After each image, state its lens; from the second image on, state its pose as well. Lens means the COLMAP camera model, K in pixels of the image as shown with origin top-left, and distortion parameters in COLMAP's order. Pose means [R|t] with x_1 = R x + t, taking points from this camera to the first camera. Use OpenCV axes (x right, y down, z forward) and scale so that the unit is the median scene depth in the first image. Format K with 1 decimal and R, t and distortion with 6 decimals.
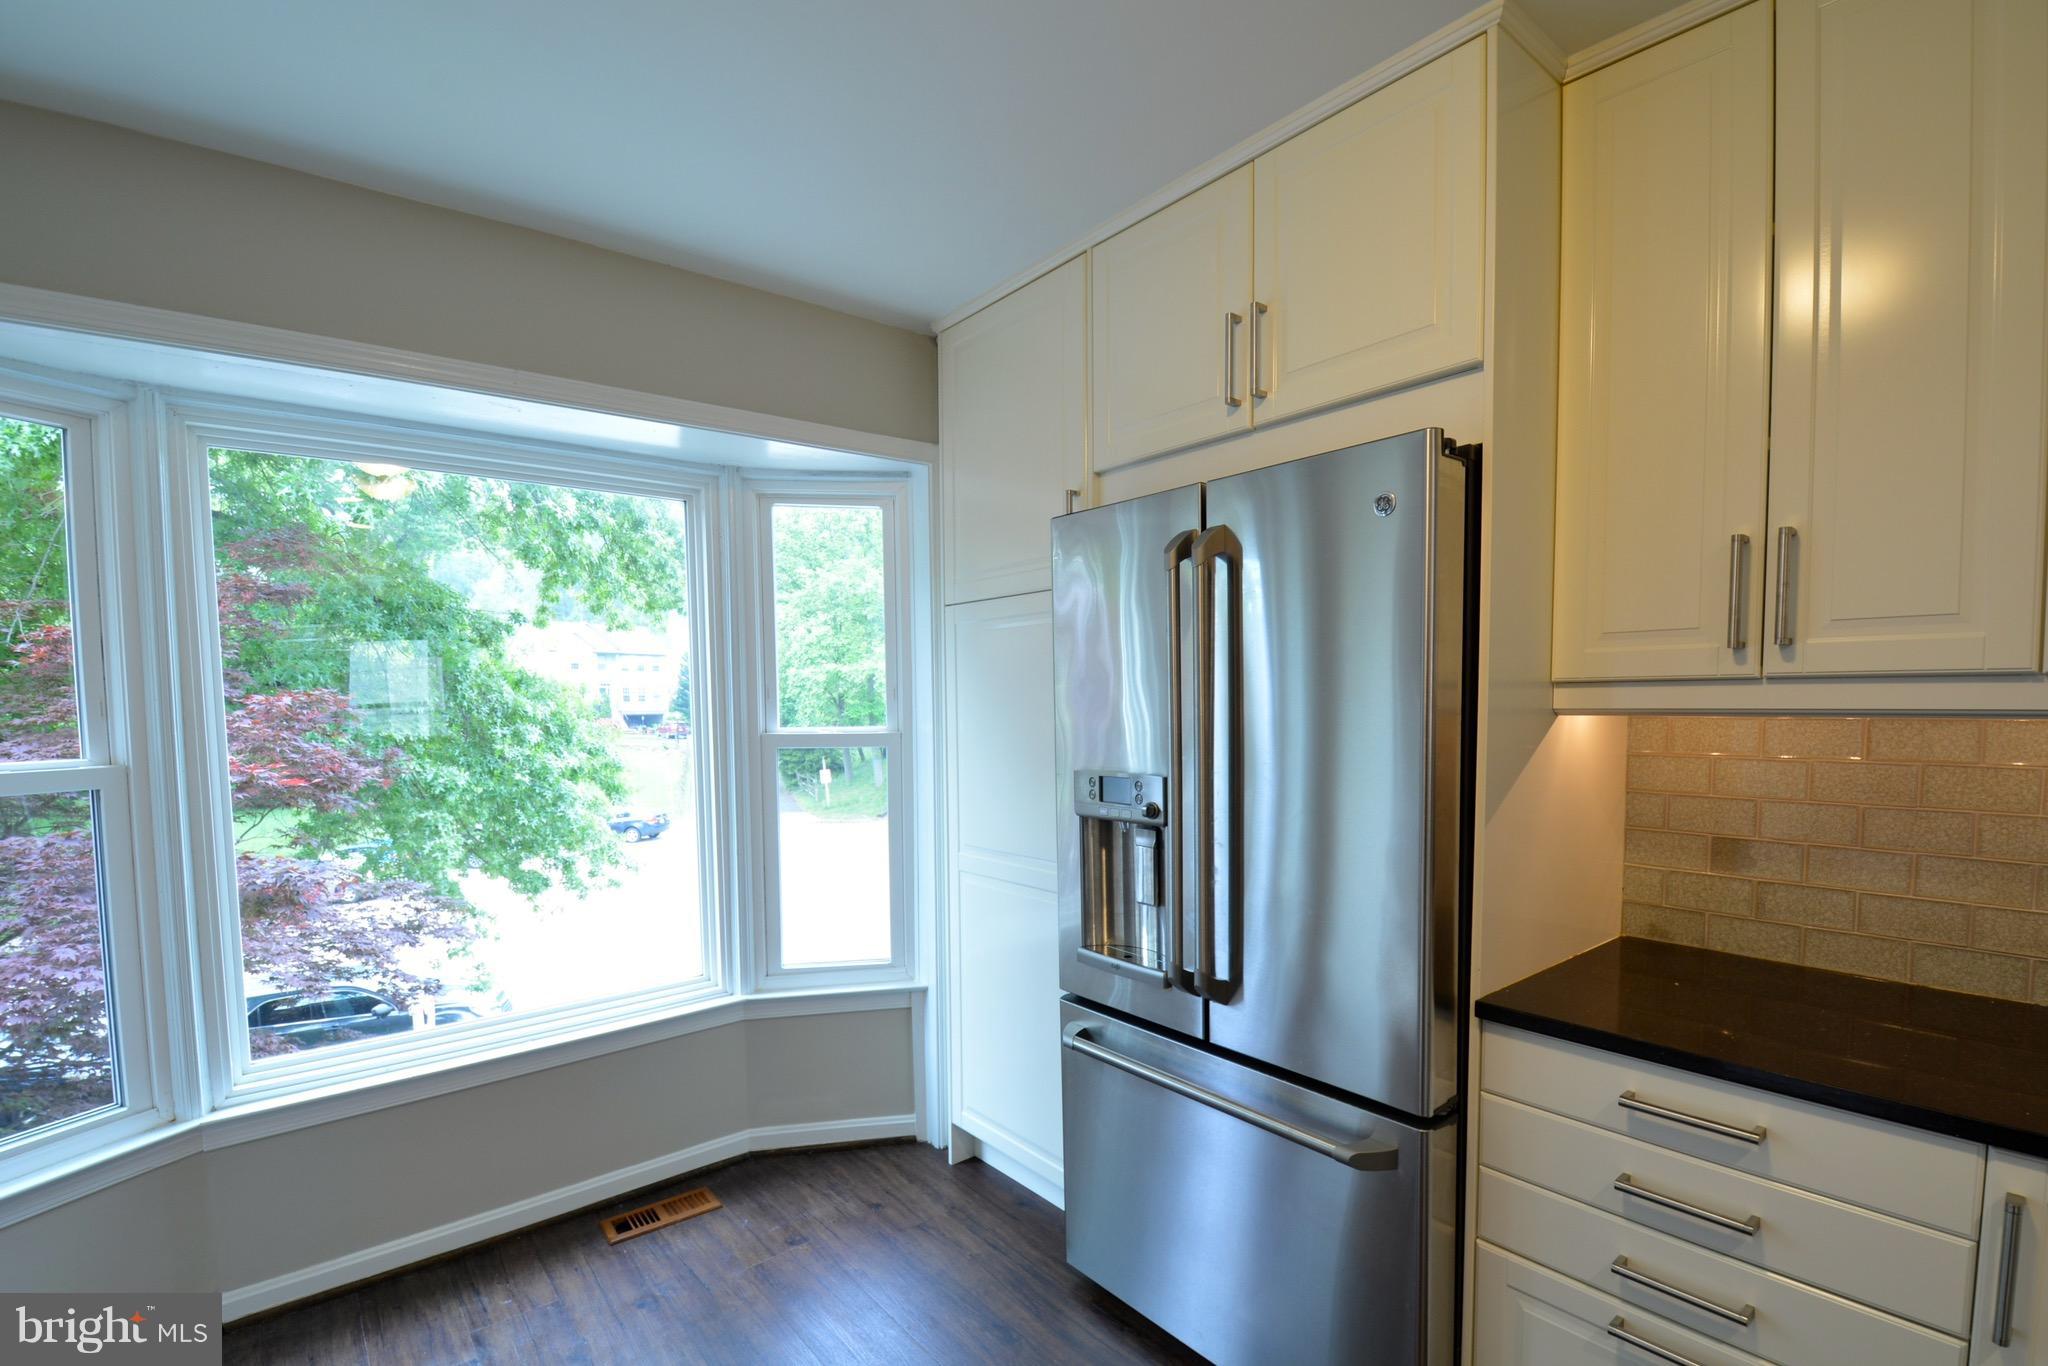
lens RADIAL K [[945.1, 0, 1026.2], [0, 945.1, 753.3], [0, 0, 1]] dist [-0.000273, -0.010767]
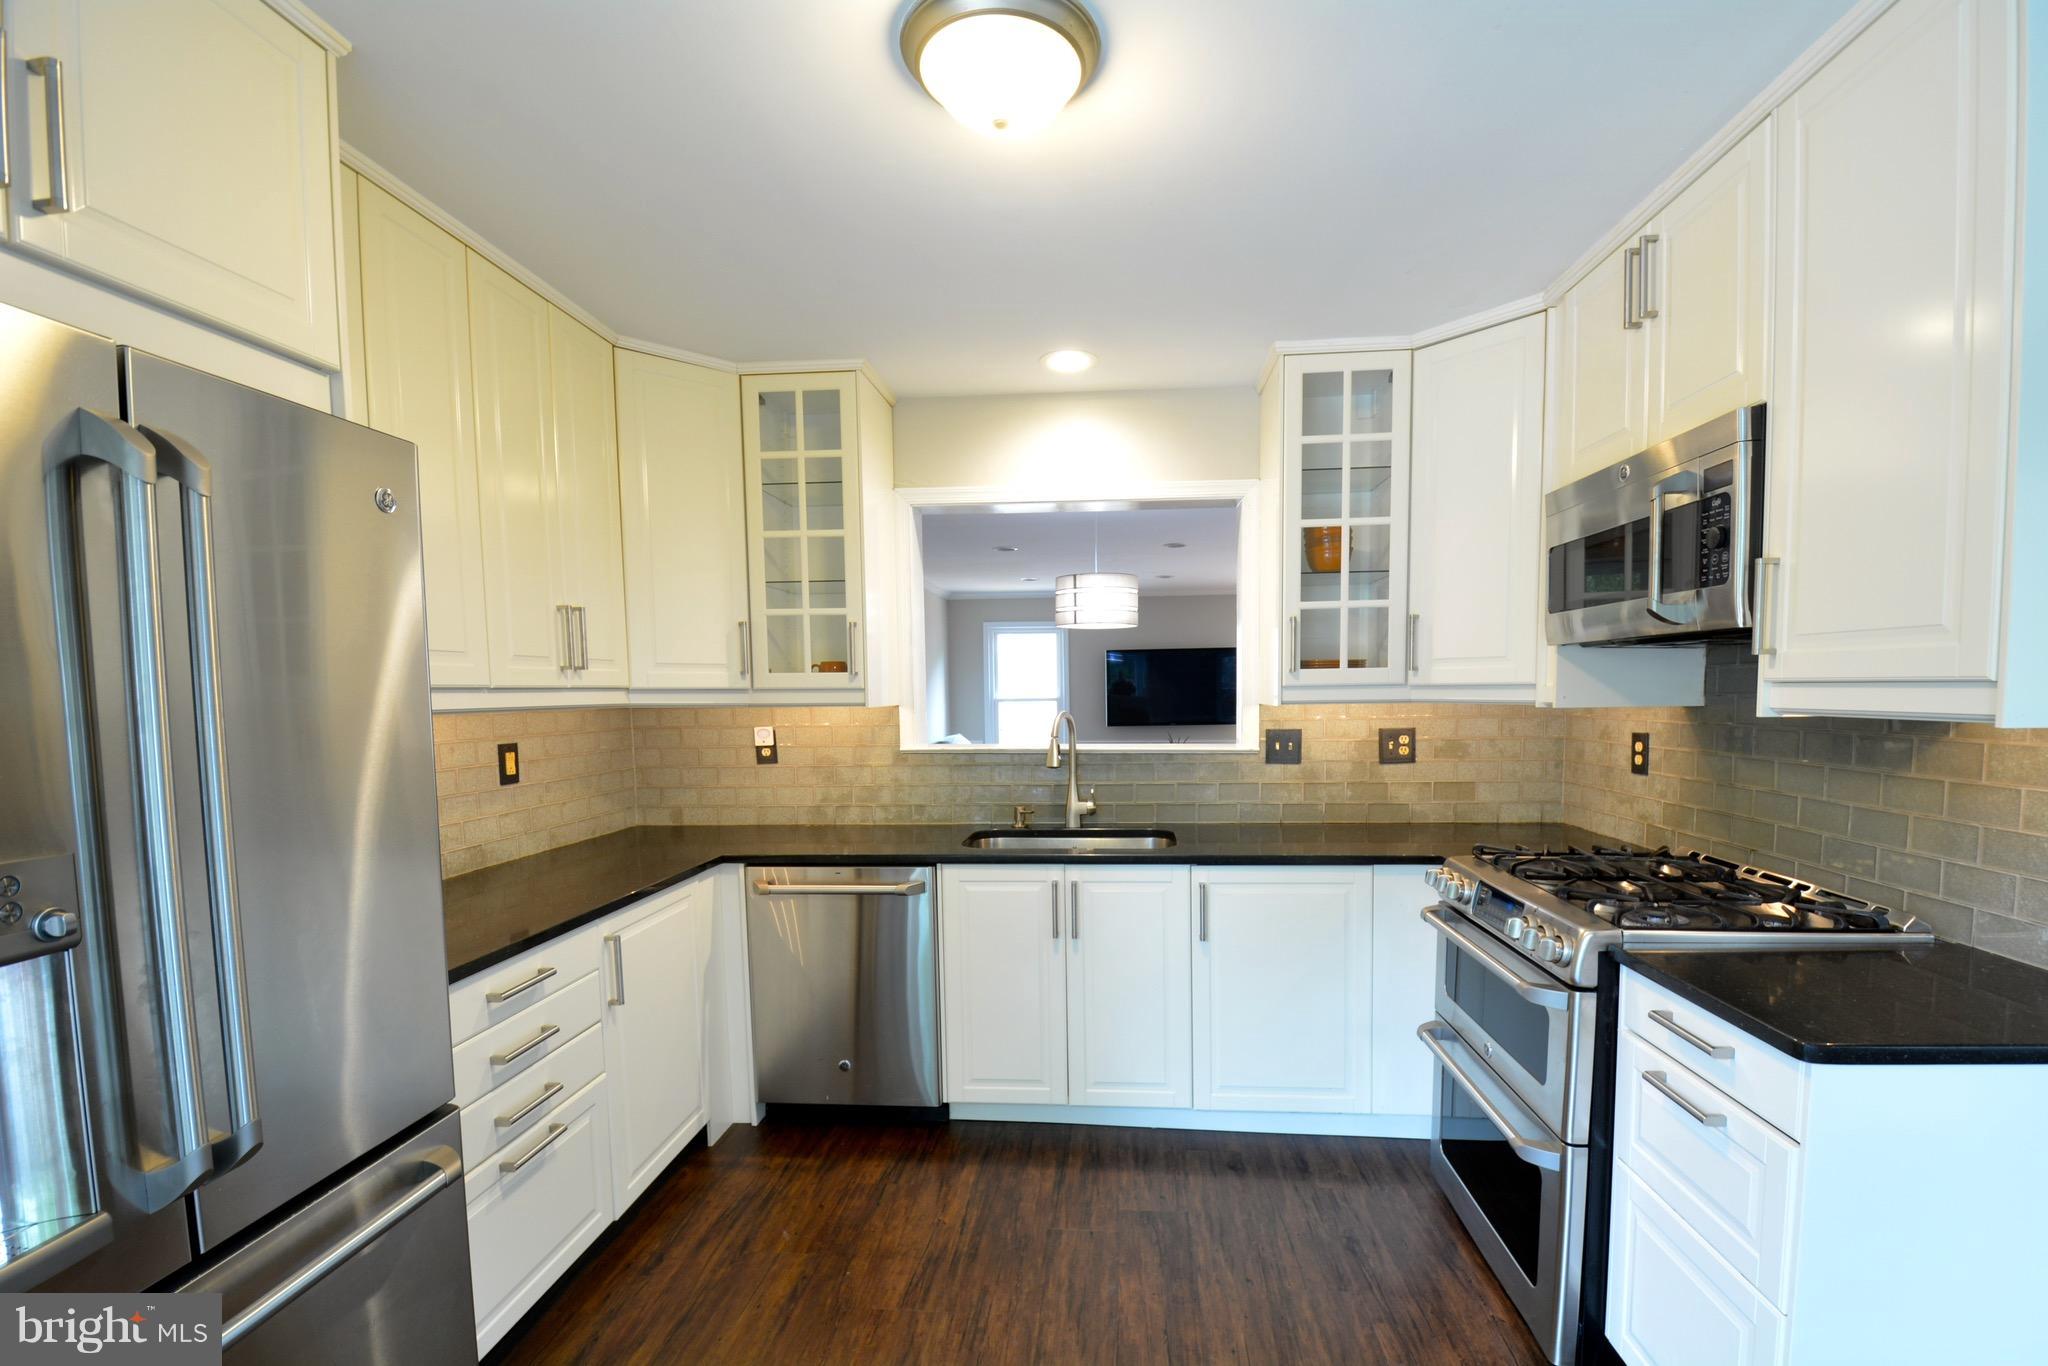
lens RADIAL K [[898.1, 0, 1049.5], [0, 898.1, 758.1], [0, 0, 1]] dist [0.022069, -0.026046]
pose [[-0.721687, -0.032657, 0.691449, -0.764614], [0.062061, 0.991811, 0.111618, -0.065107], [-0.689432, 0.123465, -0.713750, 1.245607]]
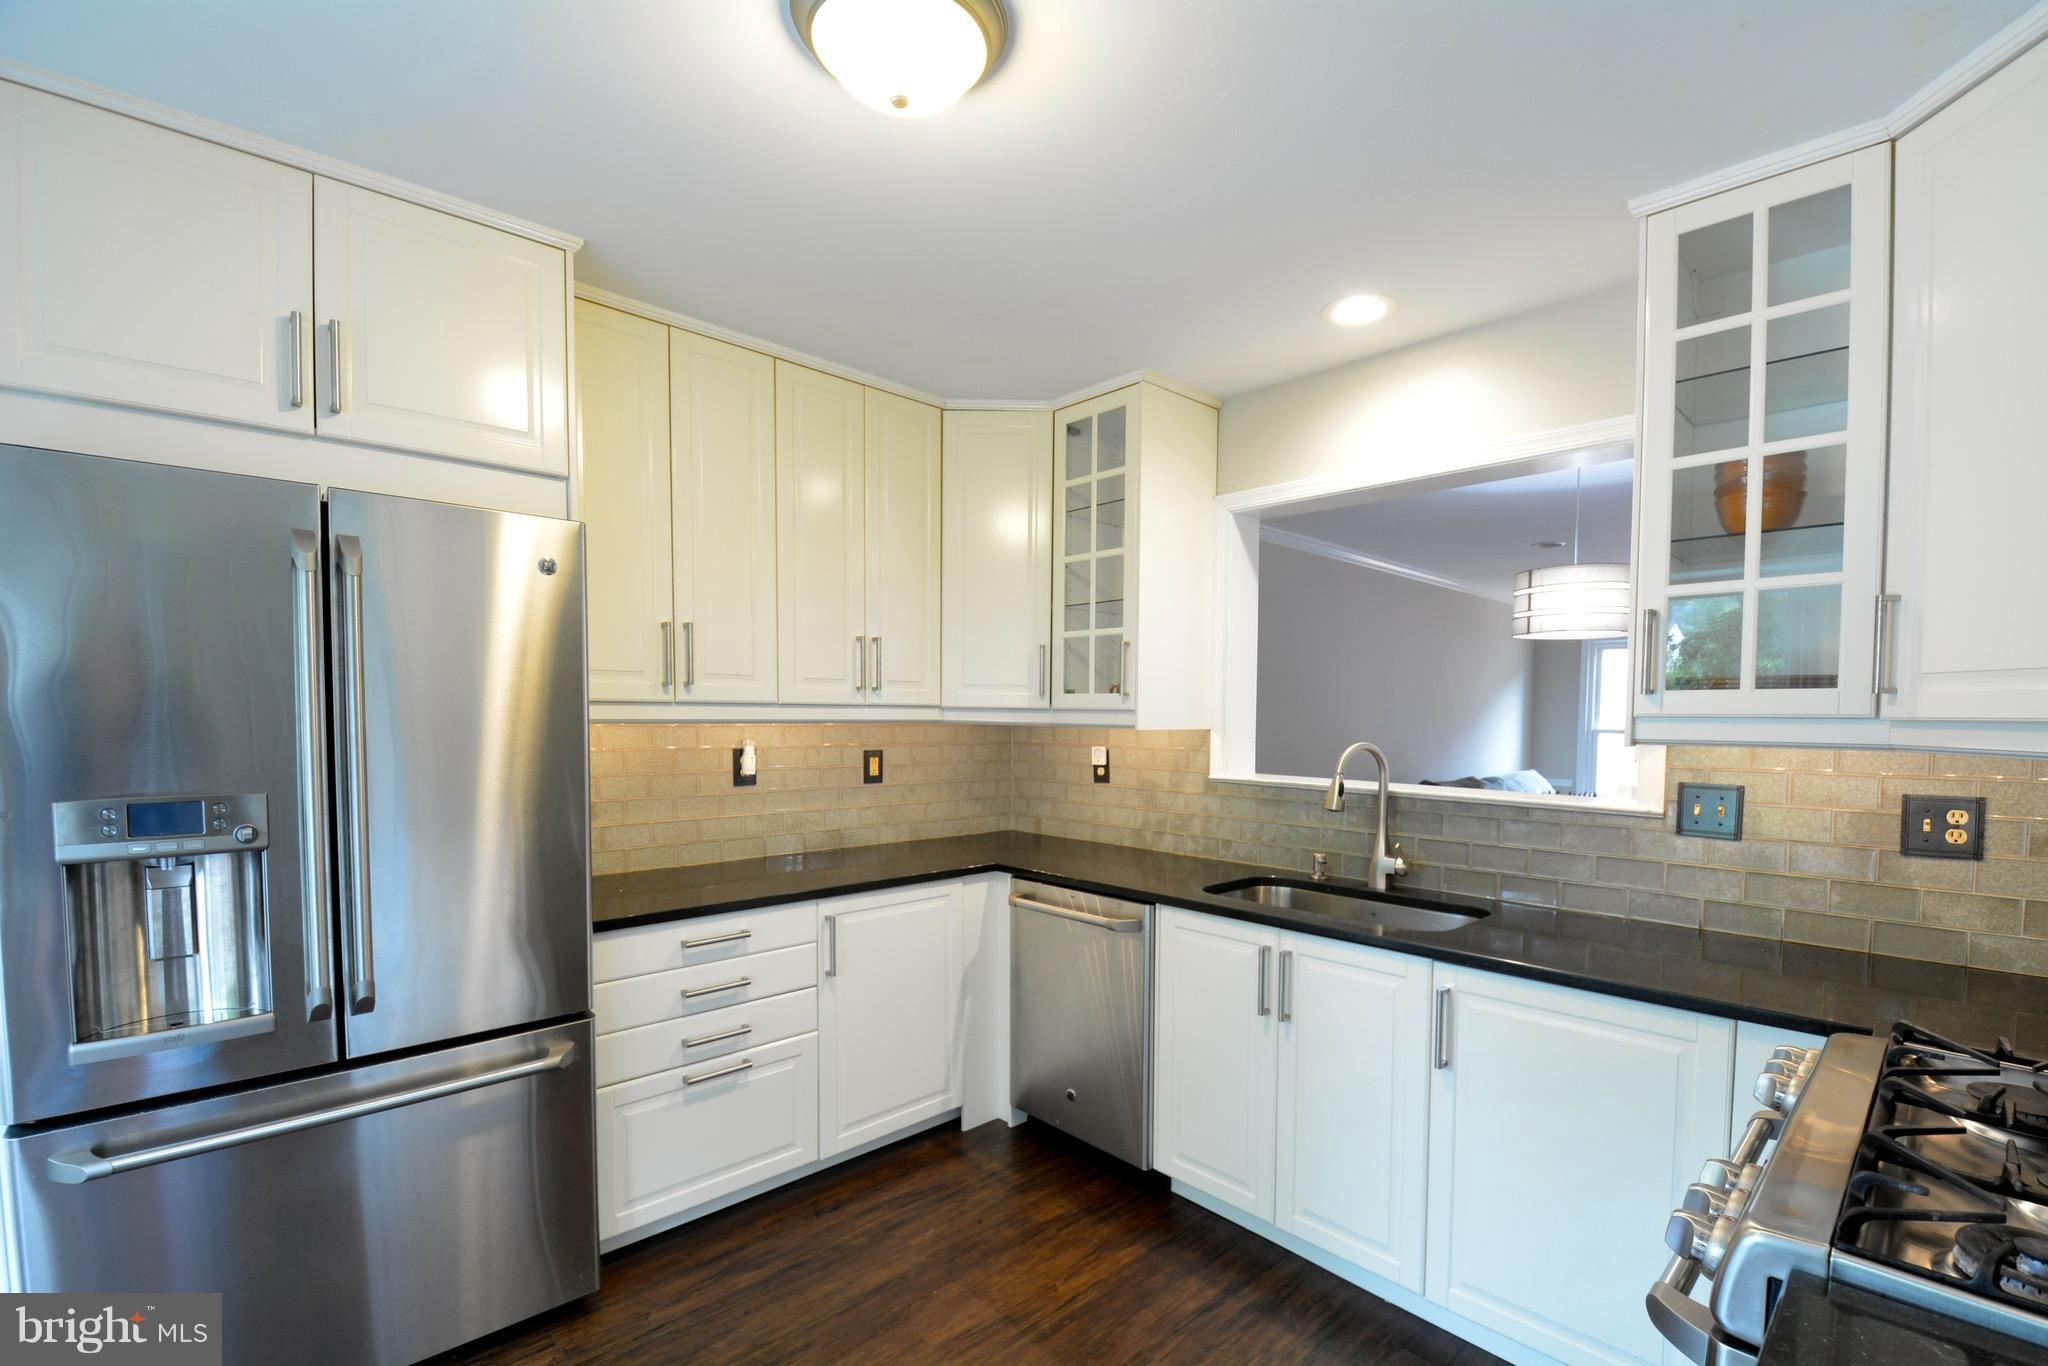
lens RADIAL K [[900.6, 0, 1048.6], [0, 900.6, 757.6], [0, 0, 1]] dist [0.016756, -0.022567]
pose [[-0.082665, -0.037482, 0.995872, -0.982524], [0.051930, 0.997773, 0.041864, -0.009562], [-0.995223, 0.055176, -0.080535, 0.422428]]
